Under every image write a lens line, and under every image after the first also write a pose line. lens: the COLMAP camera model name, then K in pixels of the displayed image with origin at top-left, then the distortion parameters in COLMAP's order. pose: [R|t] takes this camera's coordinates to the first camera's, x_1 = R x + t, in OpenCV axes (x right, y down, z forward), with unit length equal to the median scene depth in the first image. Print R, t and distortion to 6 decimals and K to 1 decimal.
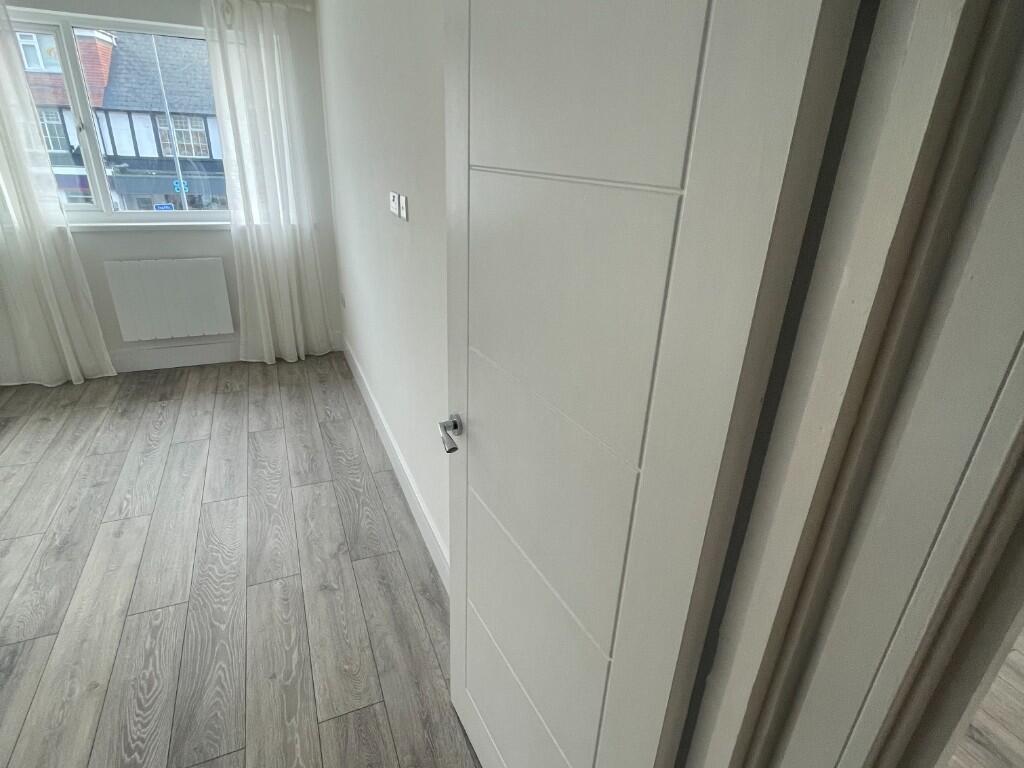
lens RADIAL K [[542.2, 0, 519.6], [0, 542.2, 386.3], [0, 0, 1]] dist [-0.003355, -0.001157]
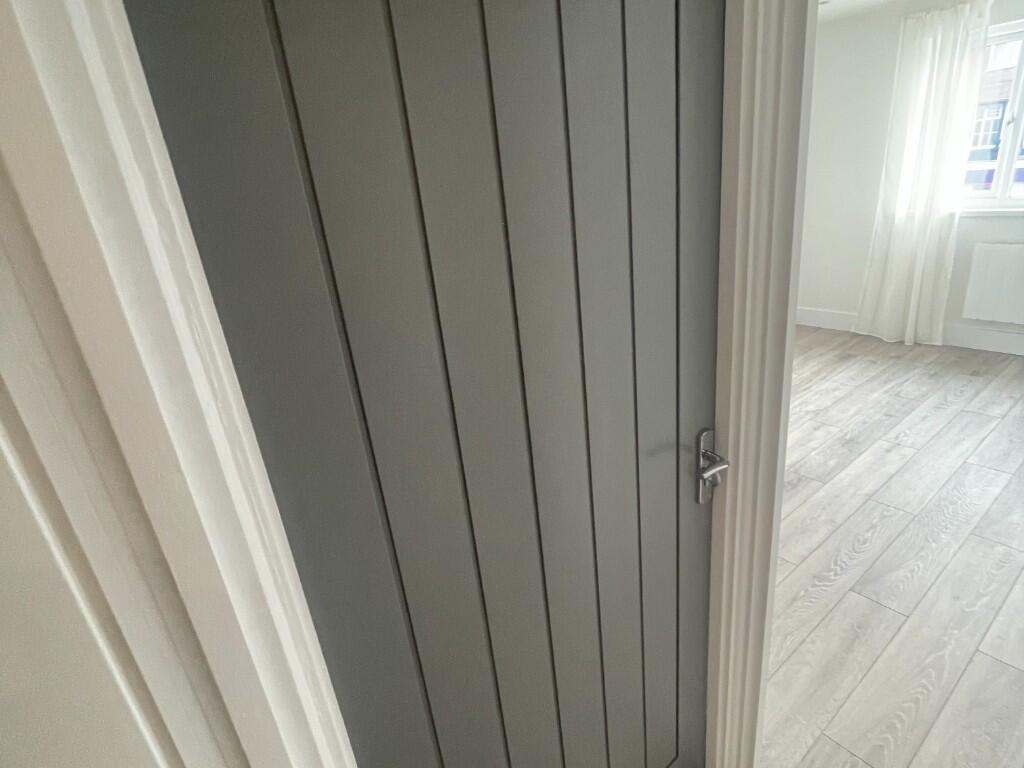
lens RADIAL K [[542.2, 0, 519.6], [0, 542.2, 386.3], [0, 0, 1]] dist [-0.003355, -0.001157]
pose [[0.230973, 0.285024, -0.930275, 0.135458], [-0.280872, 0.934956, 0.216722, 0.070055], [0.931537, 0.211232, 0.296005, -0.146592]]
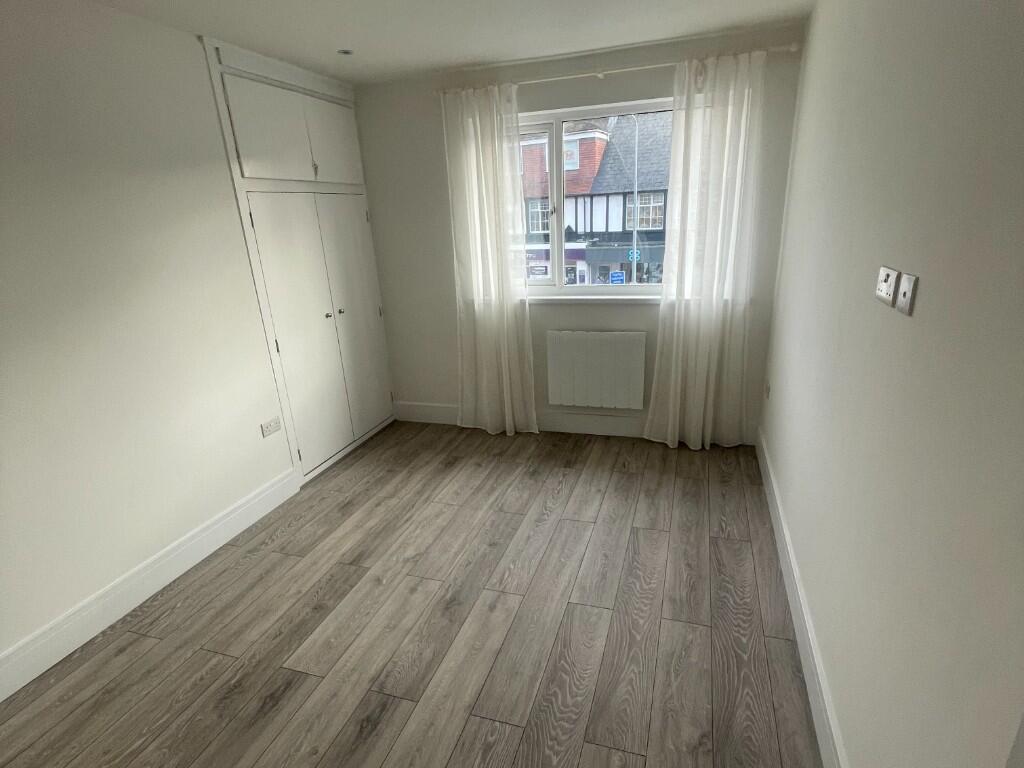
lens RADIAL K [[550.1, 0, 520.0], [0, 550.1, 415.4], [0, 0, 1]] dist [-0.003064, -0.000592]
pose [[0.743758, 0.152850, -0.650739, -0.066938], [-0.192819, 0.981182, 0.010085, -0.067720], [0.640036, 0.117974, 0.759234, 0.152320]]
